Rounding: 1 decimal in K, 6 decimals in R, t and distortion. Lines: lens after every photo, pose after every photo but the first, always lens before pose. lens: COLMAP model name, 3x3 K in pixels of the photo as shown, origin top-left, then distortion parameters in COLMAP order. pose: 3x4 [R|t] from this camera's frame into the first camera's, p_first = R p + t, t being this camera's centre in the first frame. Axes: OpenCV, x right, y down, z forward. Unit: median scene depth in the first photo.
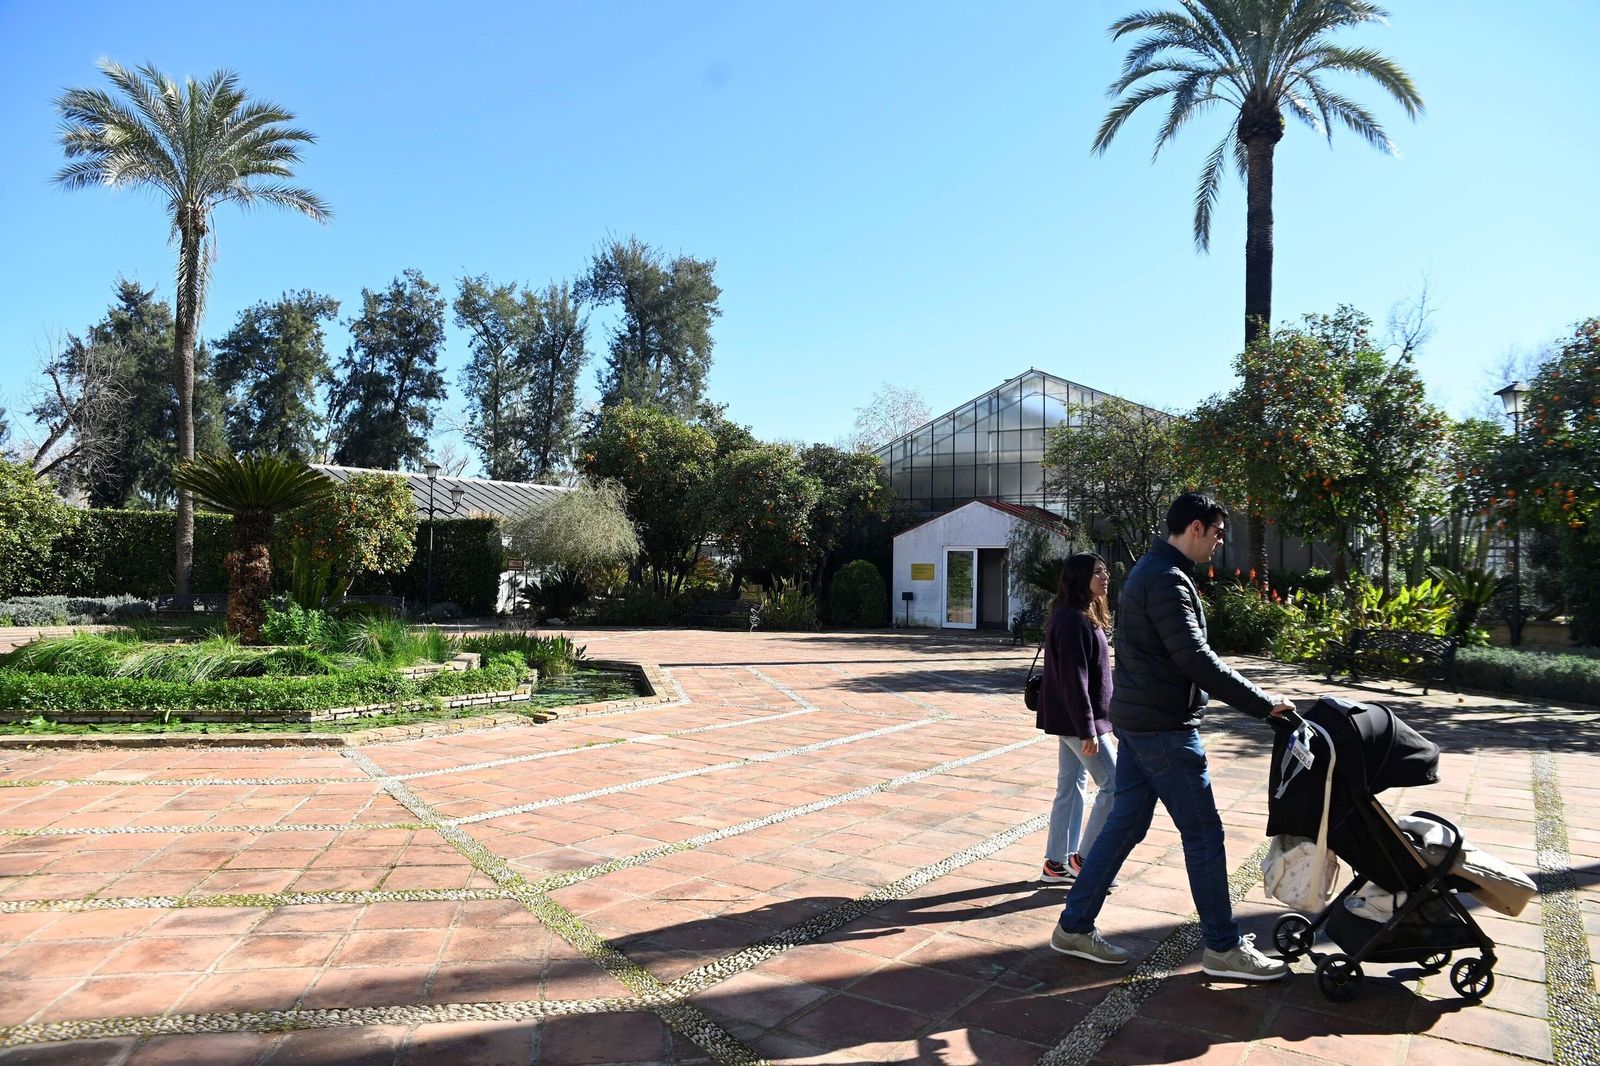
lens RADIAL K [[1067.1, 0, 799.1], [0, 1067.1, 559.3], [0, 0, 1]] dist [-0.125986, 0.095217]
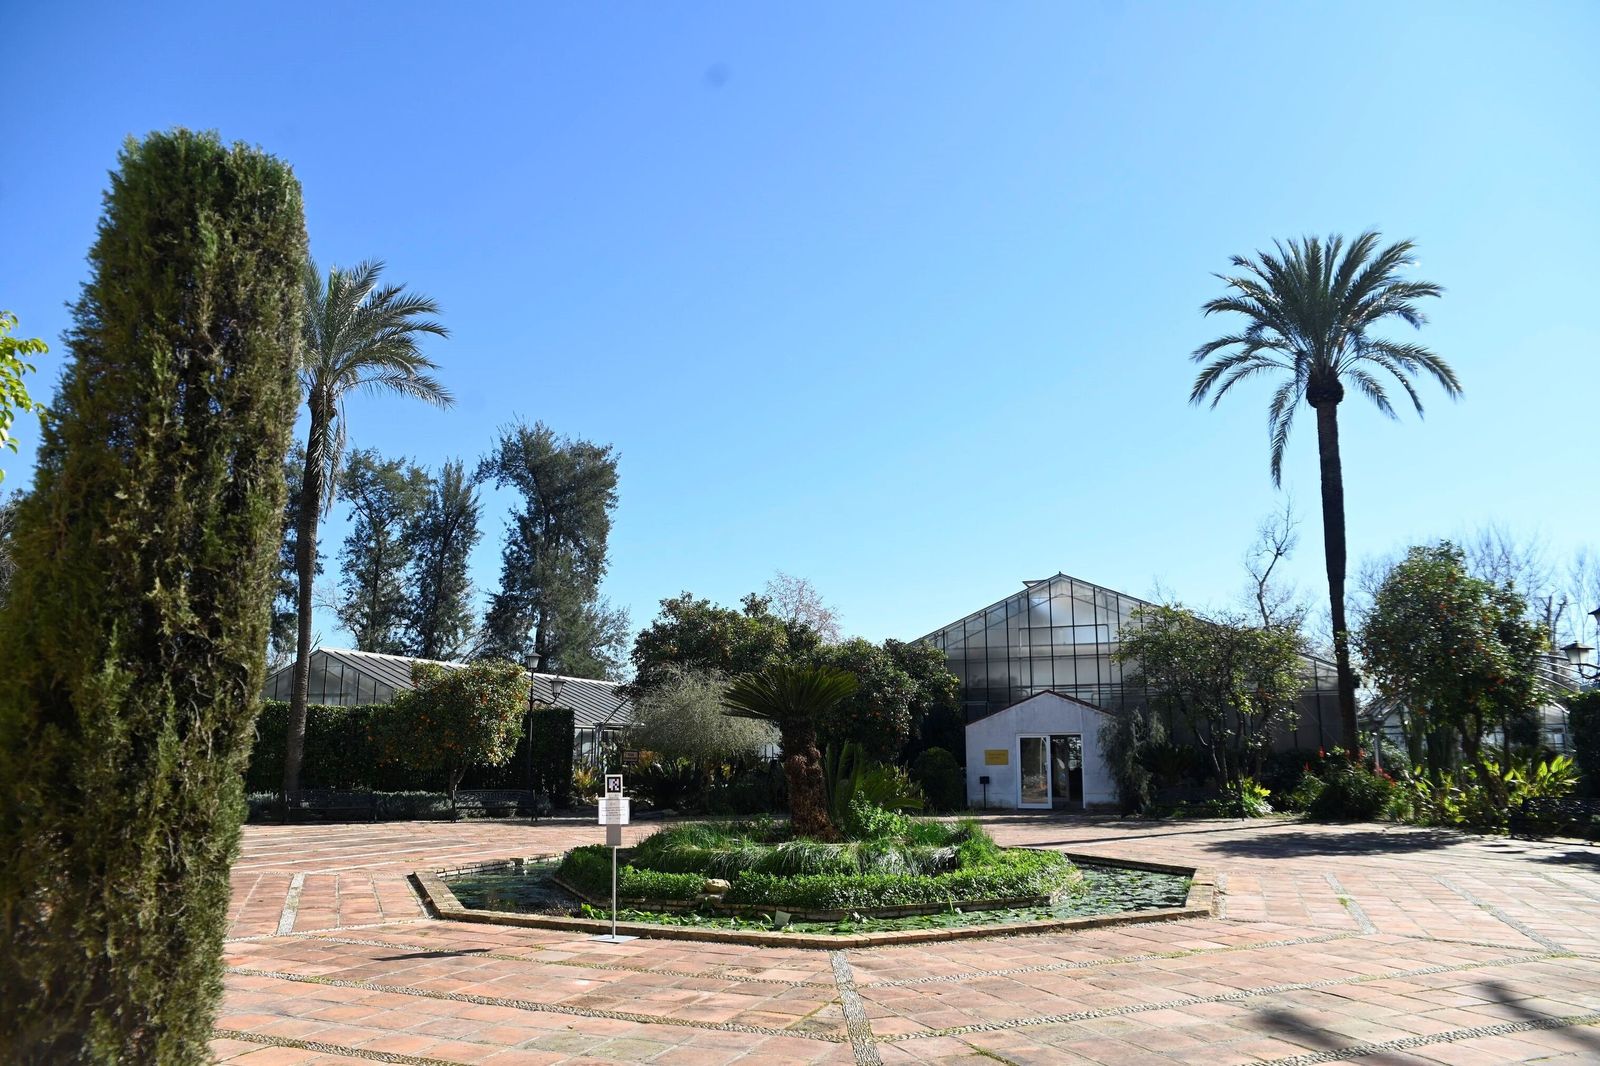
lens RADIAL K [[1067.1, 0, 799.1], [0, 1067.1, 559.3], [0, 0, 1]] dist [-0.125986, 0.095217]
pose [[0.972690, 0.028668, 0.230333, -0.136337], [0.010088, 0.986184, -0.165347, -0.004466], [-0.231890, 0.163155, 0.958962, -0.011017]]
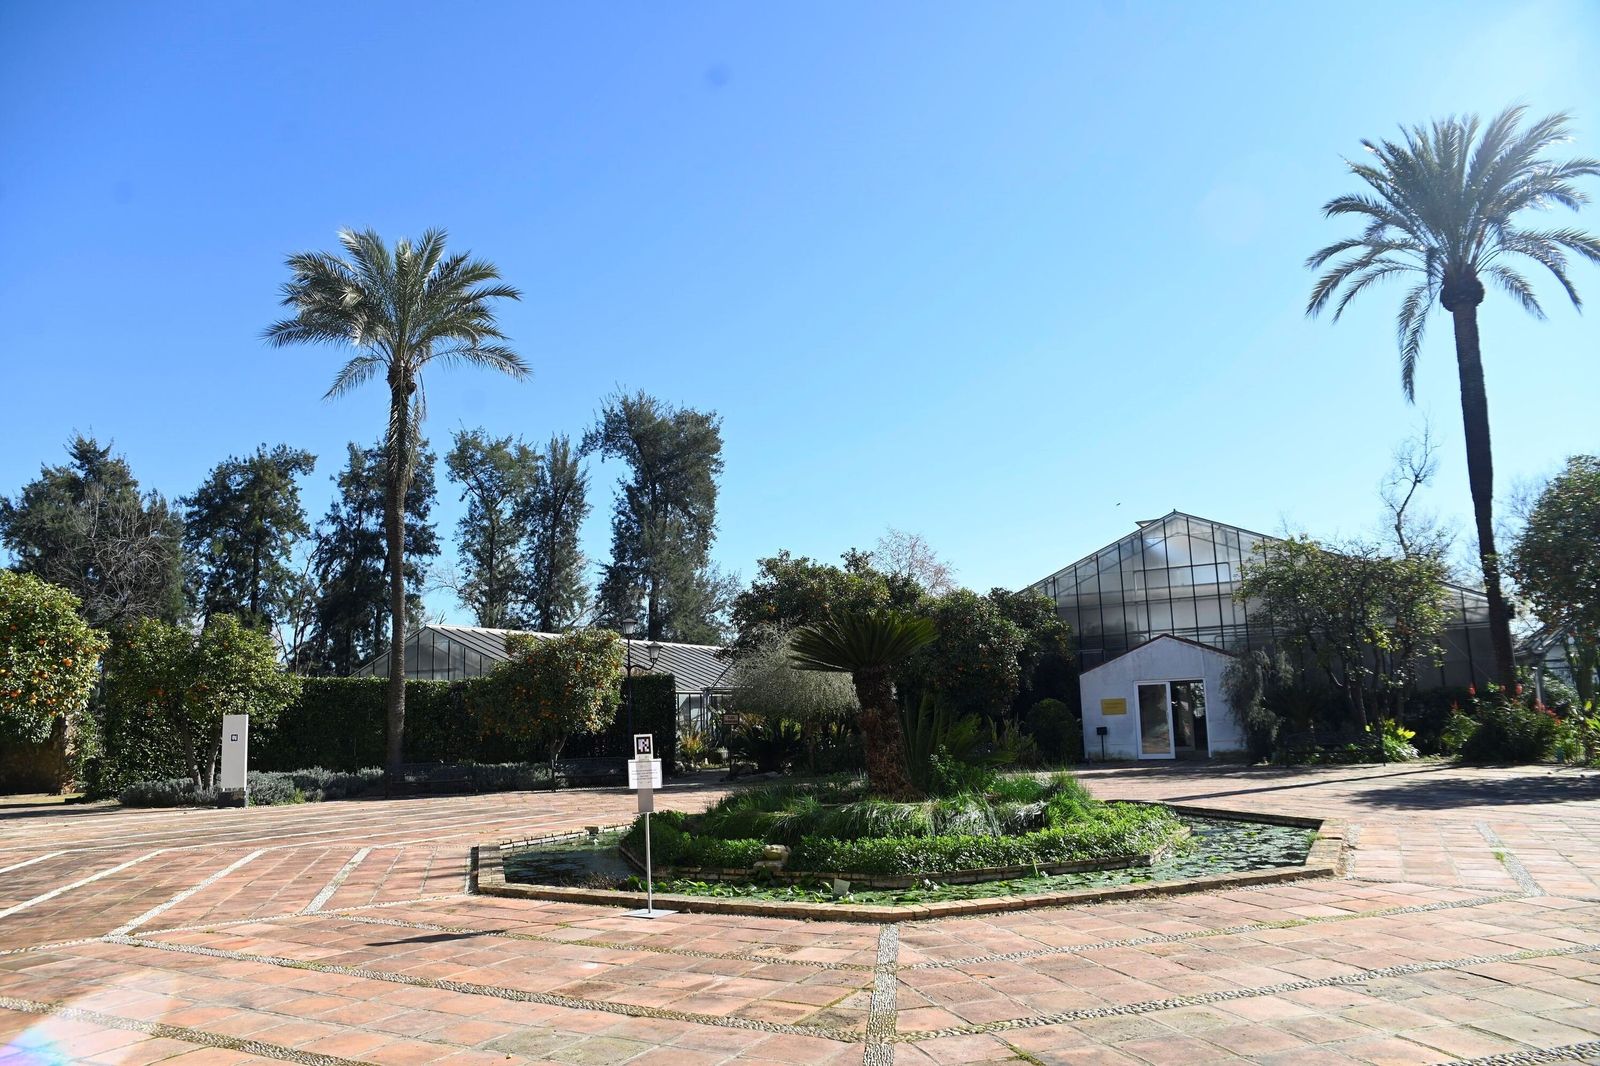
lens RADIAL K [[1067.1, 0, 799.1], [0, 1067.1, 559.3], [0, 0, 1]] dist [-0.125986, 0.095217]
pose [[0.992416, -0.028617, 0.119545, -0.124486], [0.044606, 0.990072, -0.133298, -0.002942], [-0.114544, 0.137619, 0.983840, 0.001421]]
